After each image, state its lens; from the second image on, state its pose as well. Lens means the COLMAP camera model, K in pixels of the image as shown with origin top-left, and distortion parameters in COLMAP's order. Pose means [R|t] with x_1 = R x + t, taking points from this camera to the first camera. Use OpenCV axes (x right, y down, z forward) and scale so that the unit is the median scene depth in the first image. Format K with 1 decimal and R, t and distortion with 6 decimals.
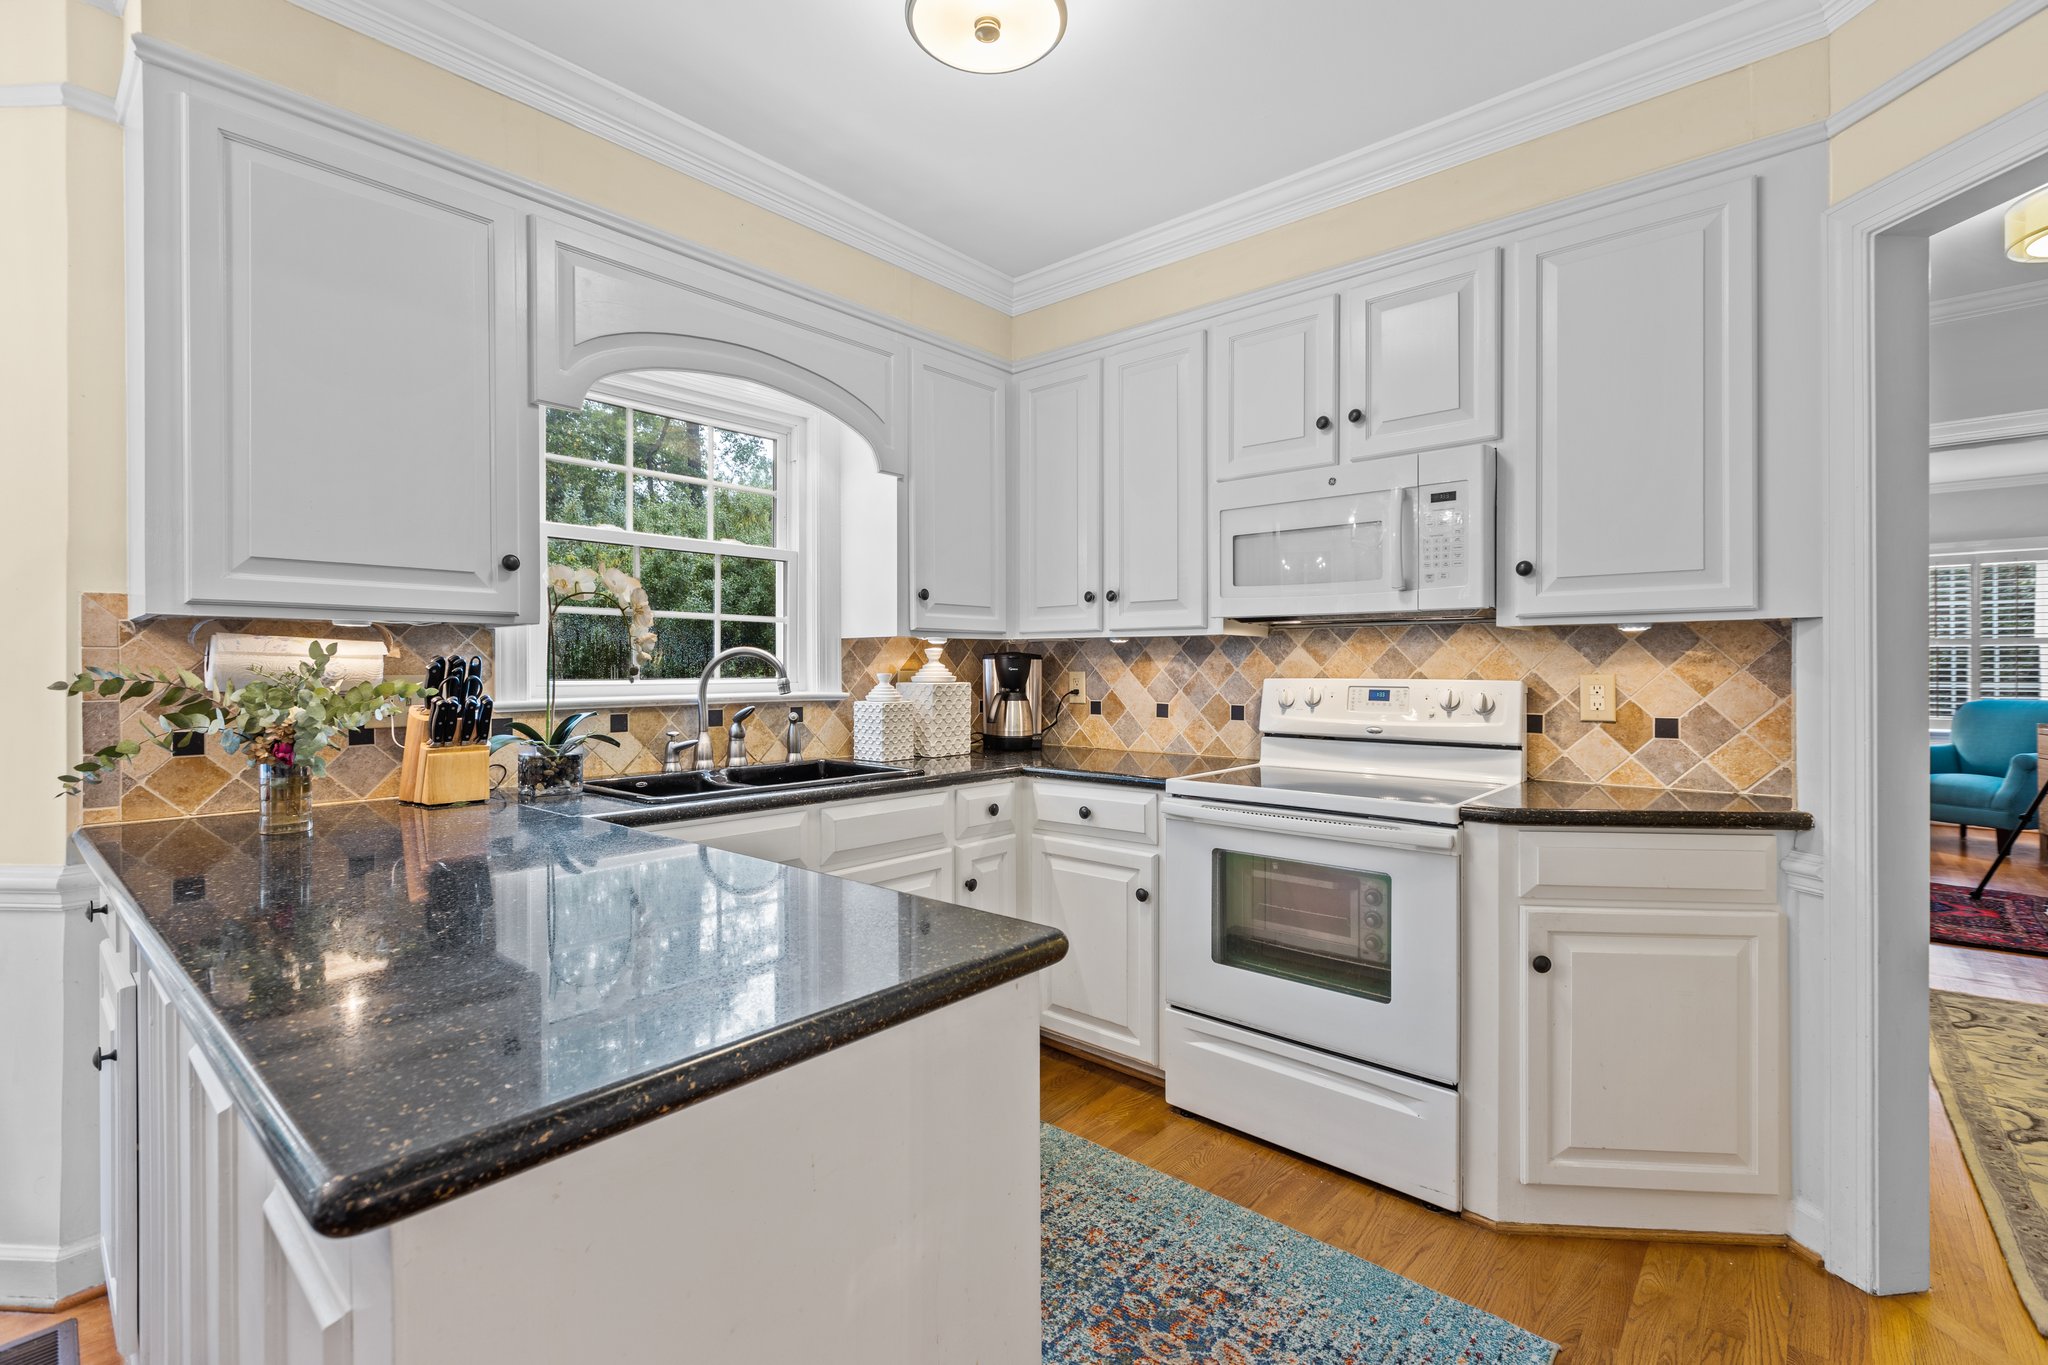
lens RADIAL K [[931.9, 0, 1024.3], [0, 931.9, 669.8], [0, 0, 1]] dist [0.014235, -0.000305]
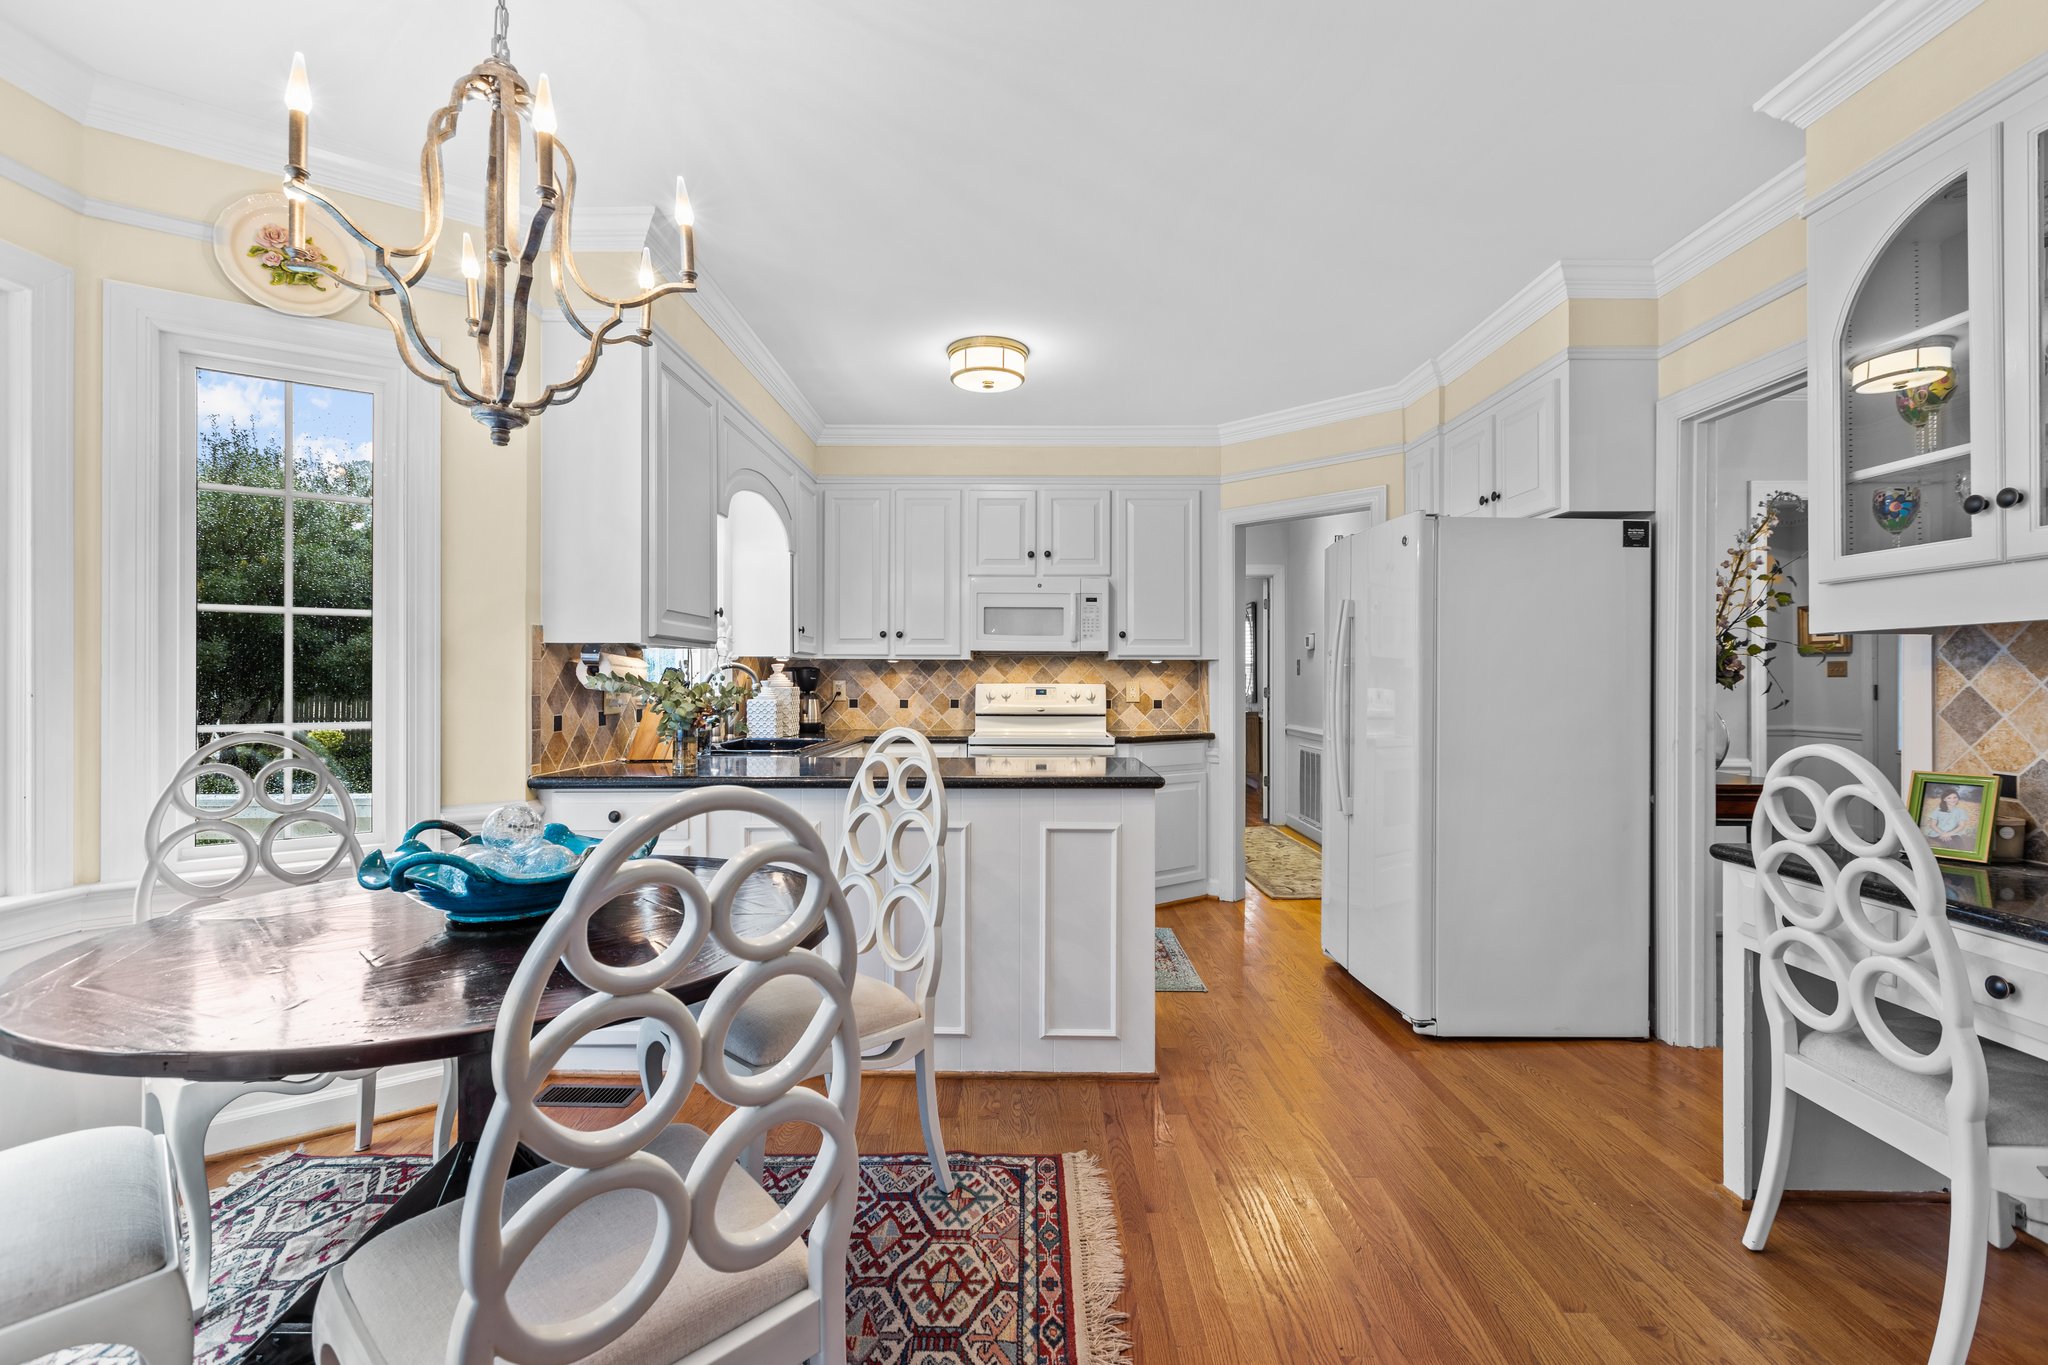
lens RADIAL K [[931.9, 0, 1021.6], [0, 931.9, 683.5], [0, 0, 1]] dist [0.014235, -0.000305]
pose [[0.746470, 0.000444, 0.665419, -1.063090], [-0.001590, 0.999998, 0.001117, 0.007238], [-0.665417, -0.001892, 0.746469, -0.486866]]
